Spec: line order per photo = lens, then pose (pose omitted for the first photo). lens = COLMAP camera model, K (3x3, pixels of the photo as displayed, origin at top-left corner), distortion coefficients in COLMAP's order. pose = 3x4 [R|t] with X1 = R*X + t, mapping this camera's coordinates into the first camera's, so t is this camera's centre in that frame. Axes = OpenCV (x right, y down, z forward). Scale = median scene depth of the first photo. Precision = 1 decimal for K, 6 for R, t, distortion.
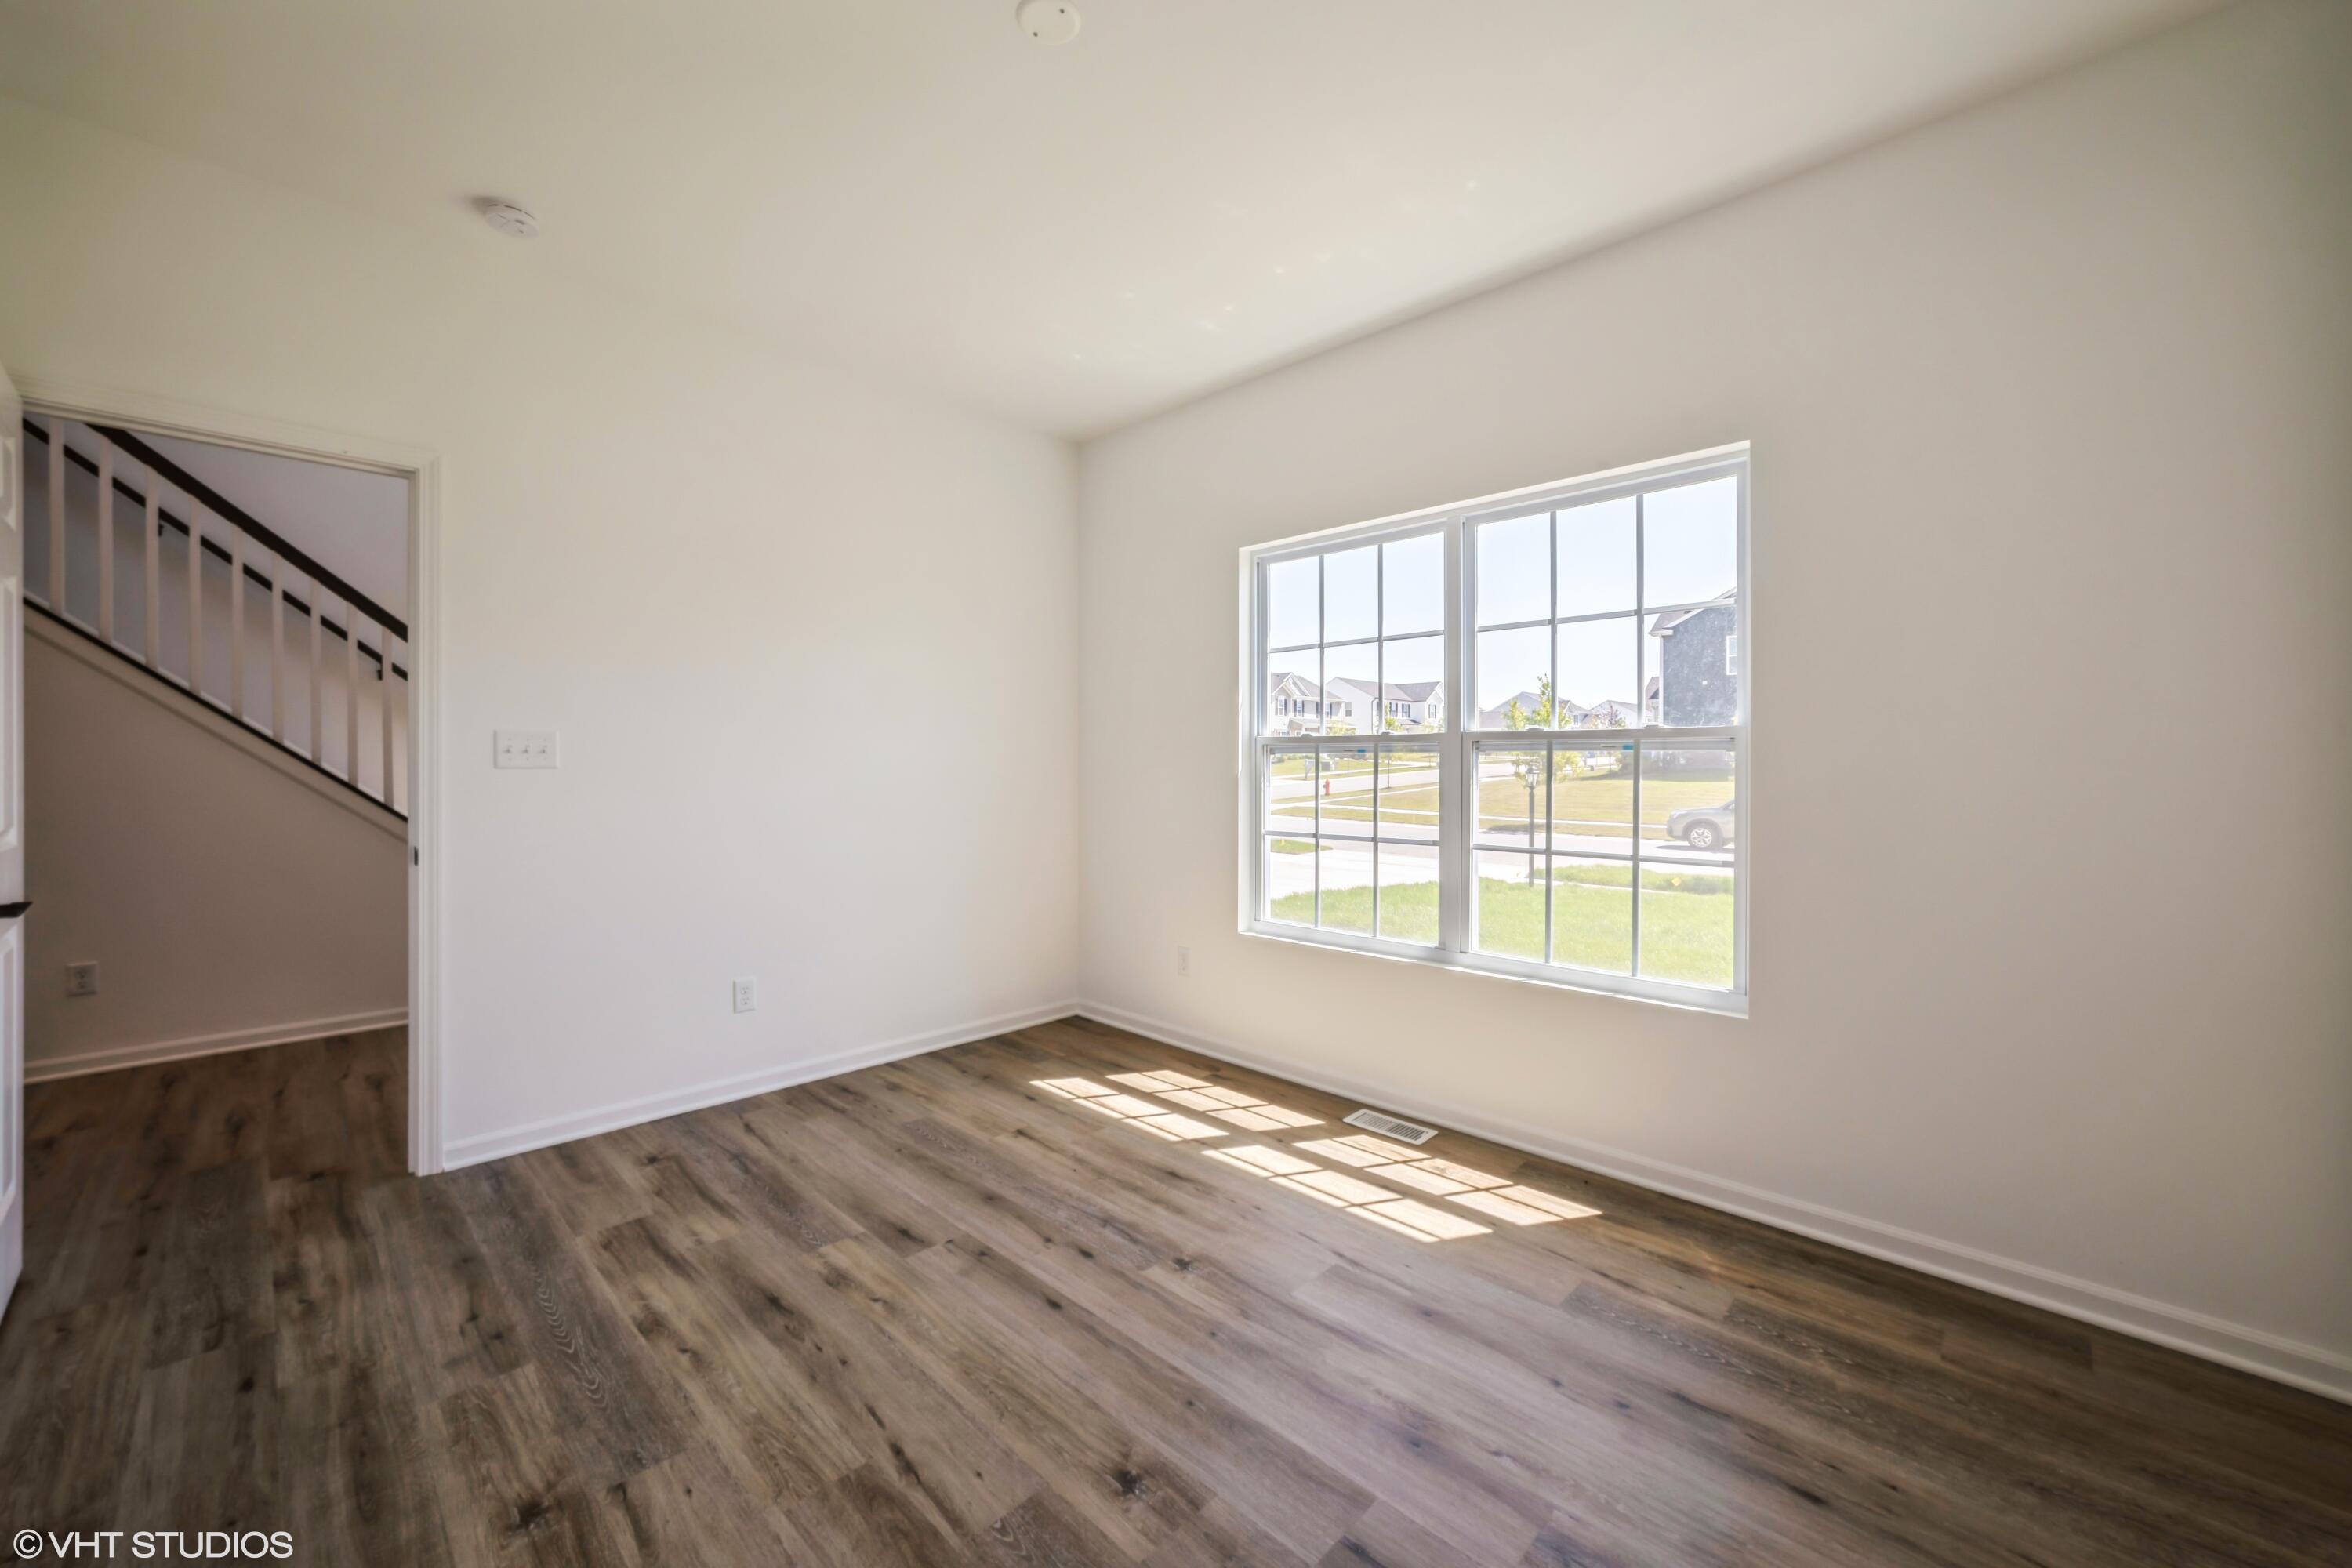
lens RADIAL K [[936.4, 0, 1176.0], [0, 936.4, 784.0], [0, 0, 1]] dist [-0.014132, 0.000702]
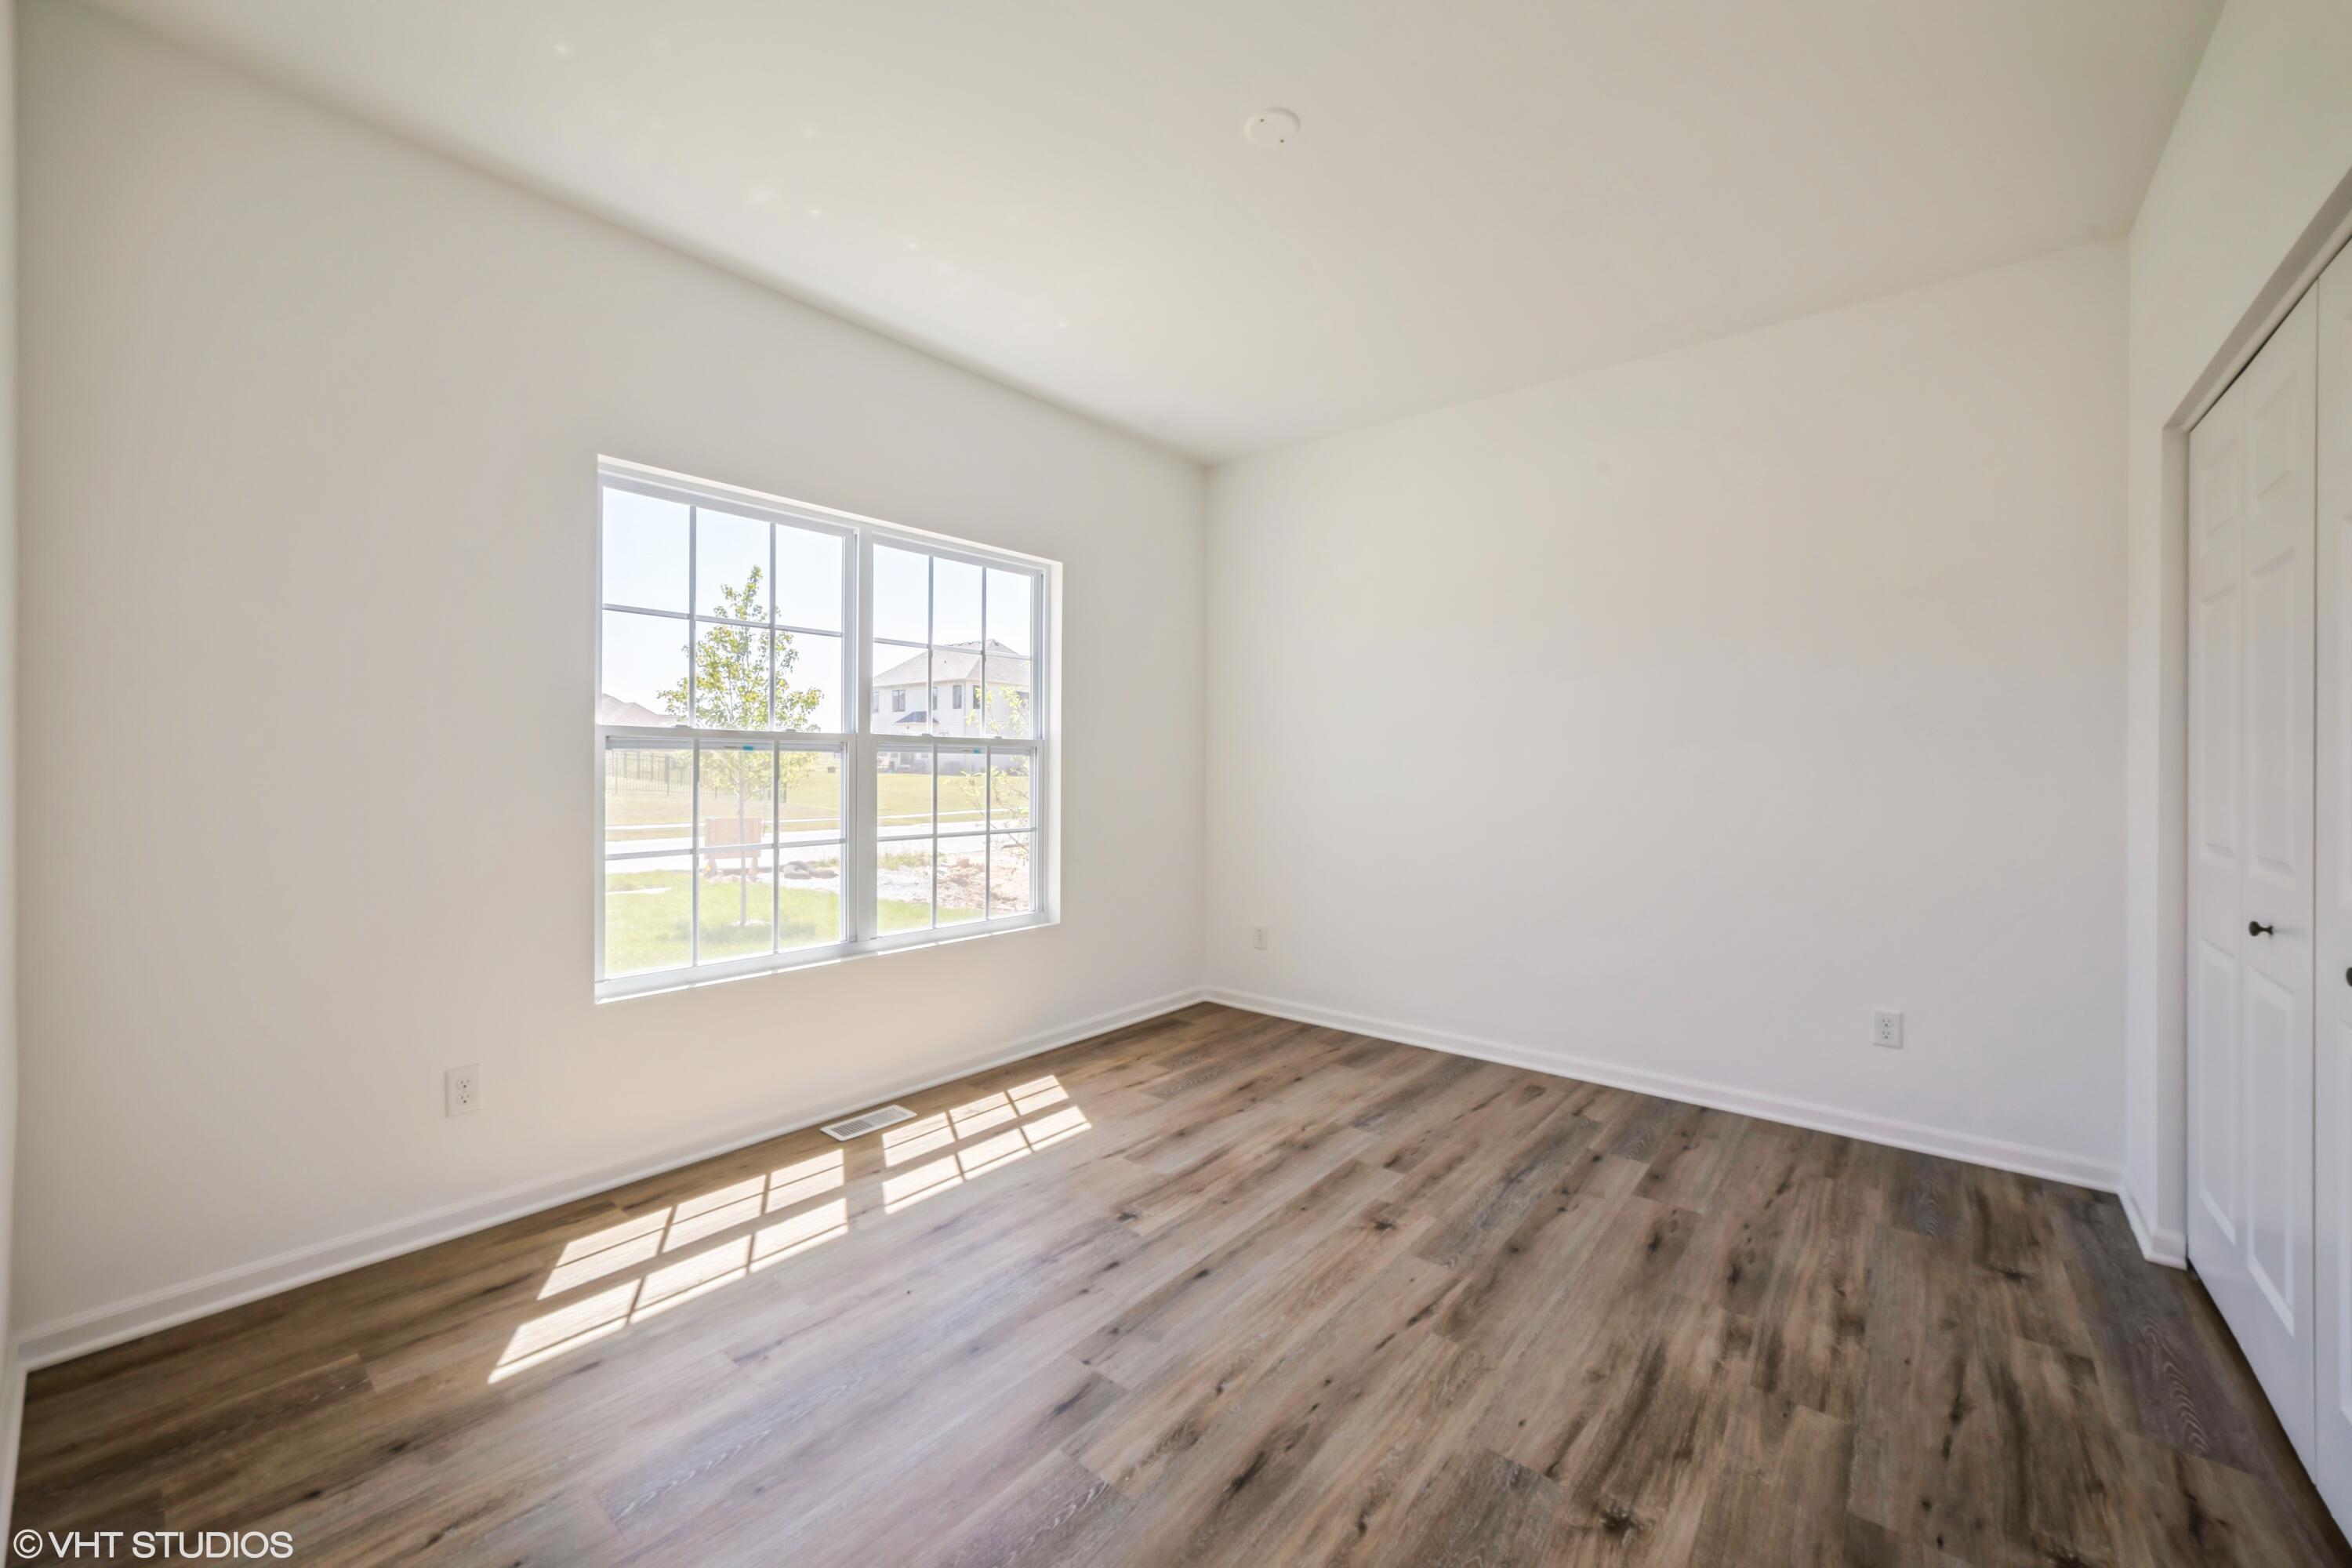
lens RADIAL K [[936.4, 0, 1176.0], [0, 936.4, 784.0], [0, 0, 1]] dist [-0.014132, 0.000702]
pose [[-0.118983, -0.022350, 0.992645, -1.049534], [0.009903, 0.999670, 0.023695, -0.025720], [-0.992847, 0.012650, -0.118723, 1.025930]]
